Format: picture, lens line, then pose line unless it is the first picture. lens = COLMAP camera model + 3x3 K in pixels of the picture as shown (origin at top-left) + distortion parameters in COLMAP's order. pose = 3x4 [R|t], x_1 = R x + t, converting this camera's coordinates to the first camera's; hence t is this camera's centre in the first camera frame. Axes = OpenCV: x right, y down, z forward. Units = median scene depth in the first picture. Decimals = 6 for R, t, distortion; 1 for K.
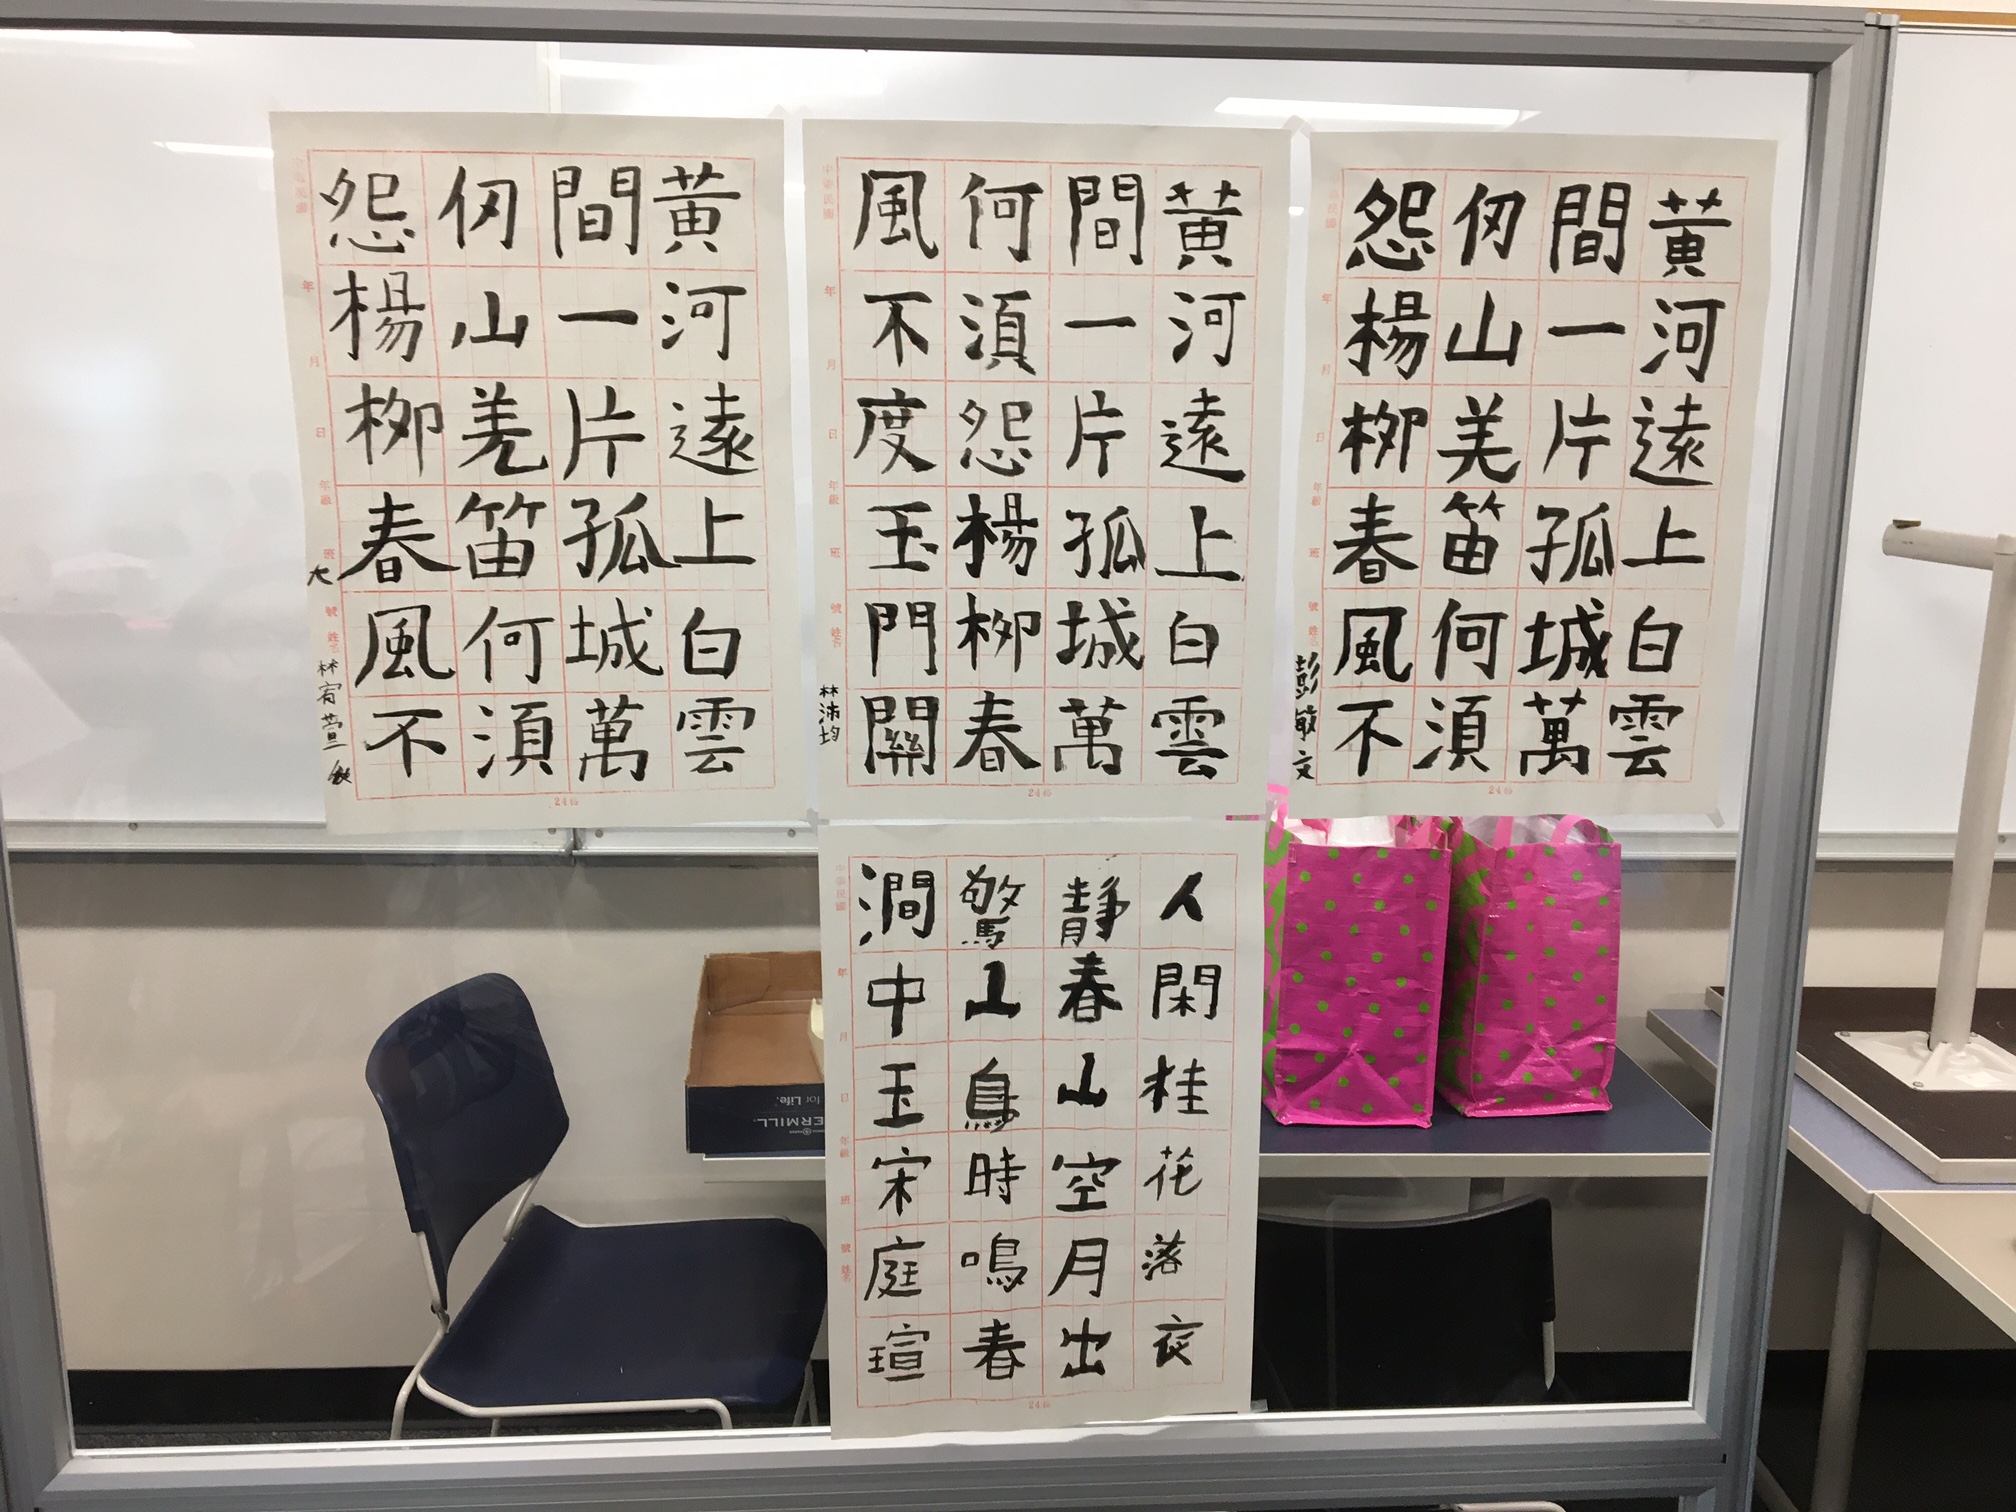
lens RADIAL K [[1707.7, 0, 1006.5], [0, 1707.7, 754.7], [0, 0, 1]] dist [0.052219, -0.018570]
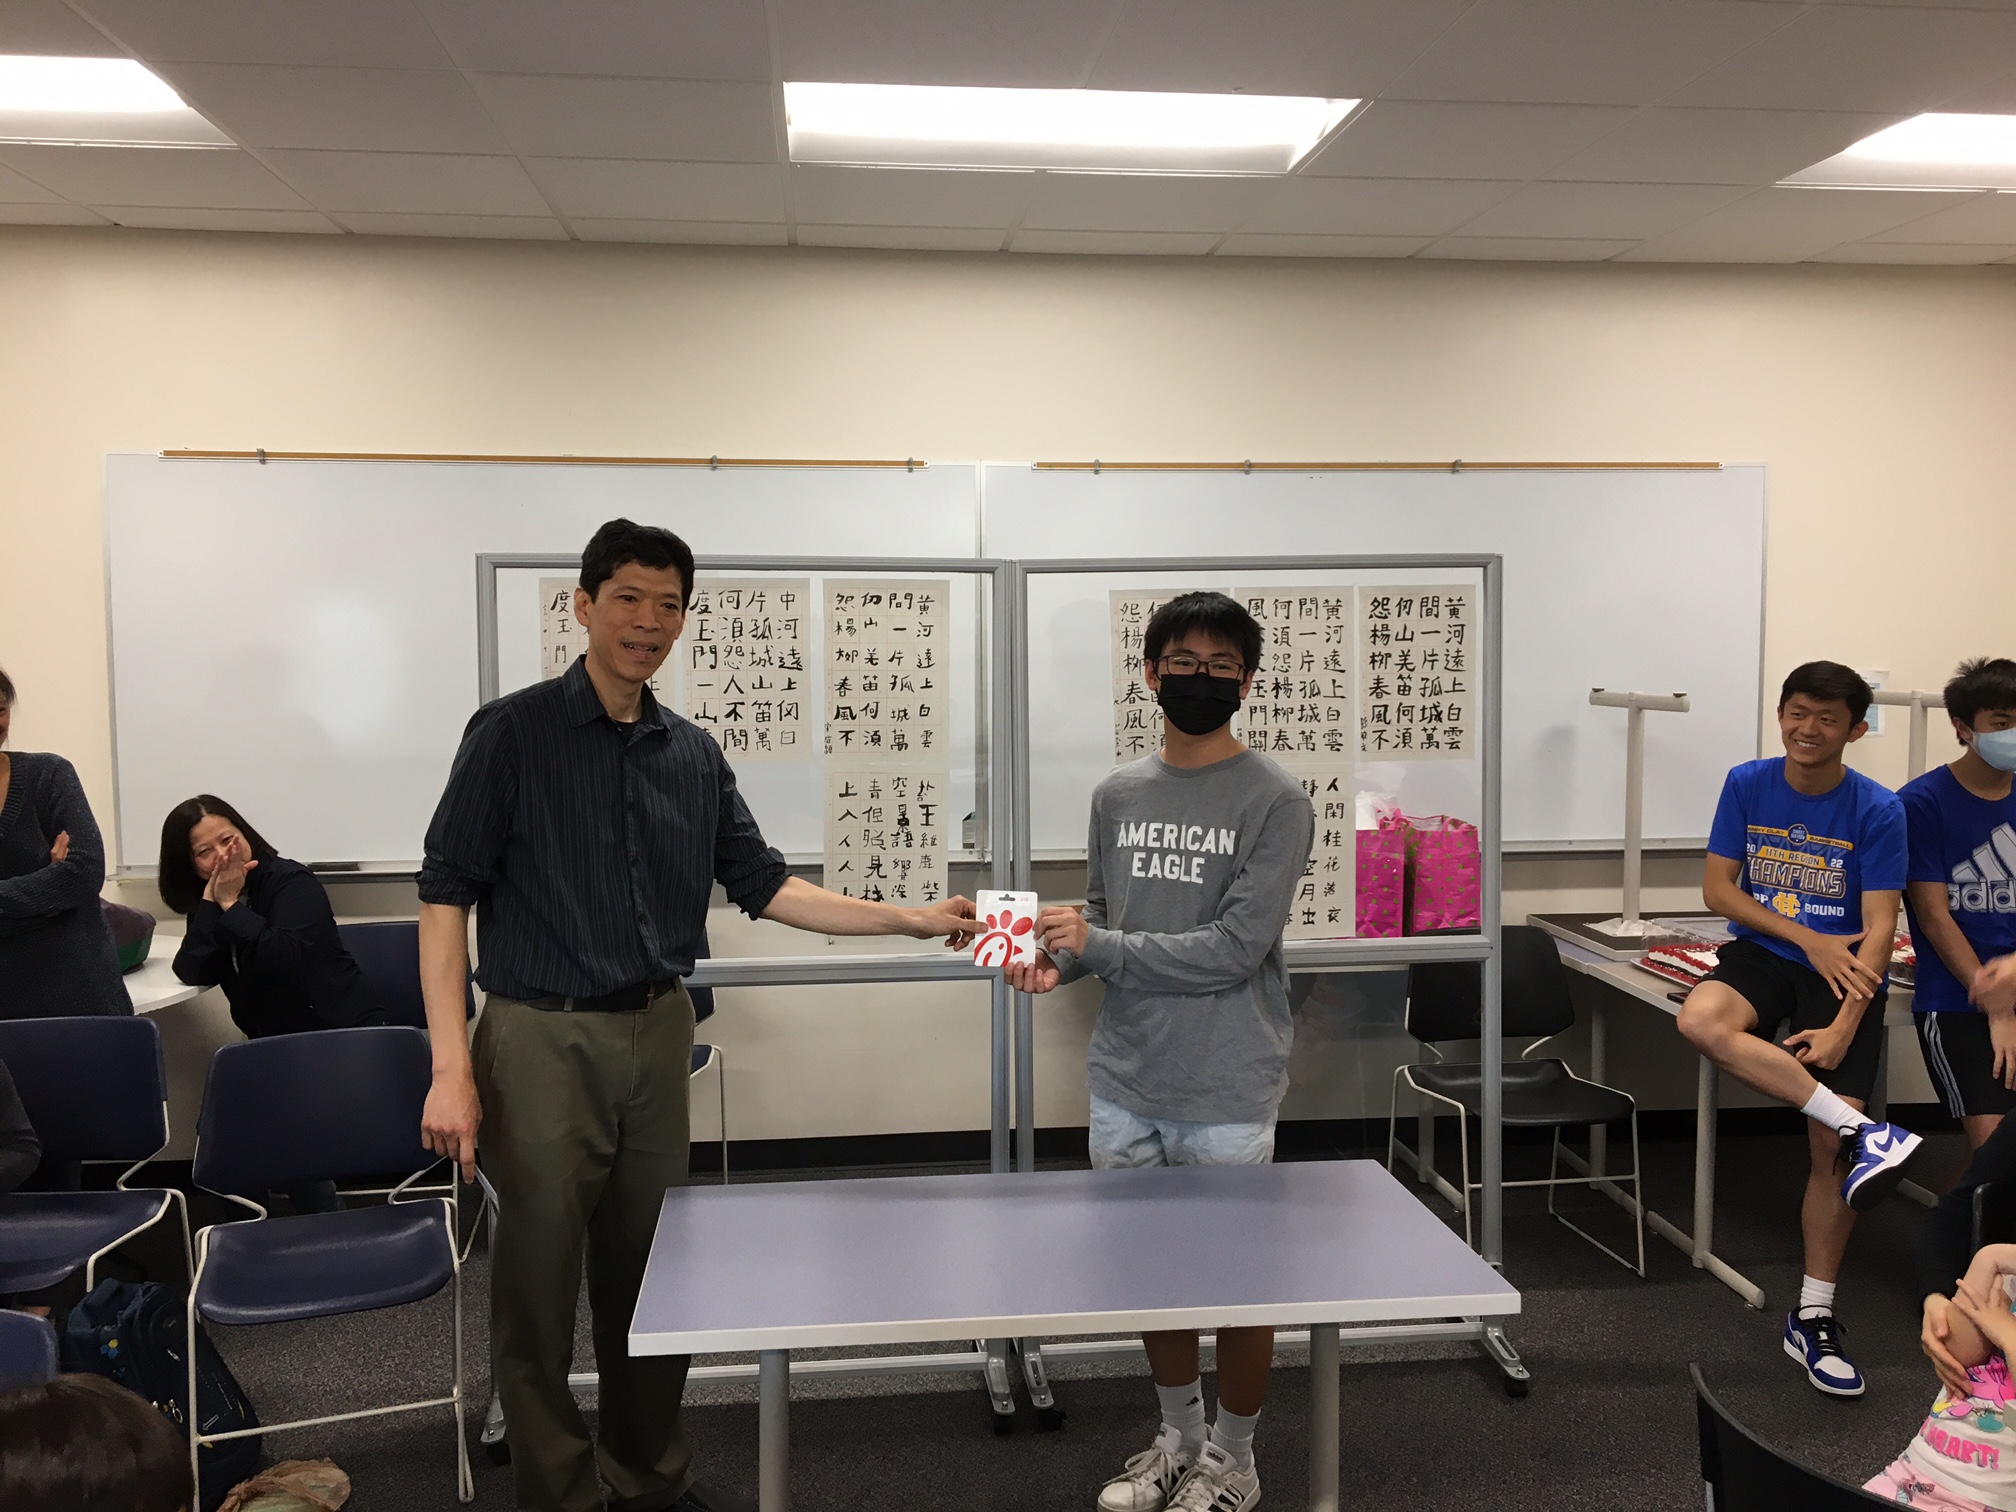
lens RADIAL K [[1707.7, 0, 1012.5], [0, 1707.7, 754.6], [0, 0, 1]] dist [0.052219, -0.018570]
pose [[0.998955, -0.024965, 0.038294, -0.750489], [0.029448, 0.992174, -0.121343, 0.461808], [-0.034964, 0.122344, 0.991872, -2.731613]]
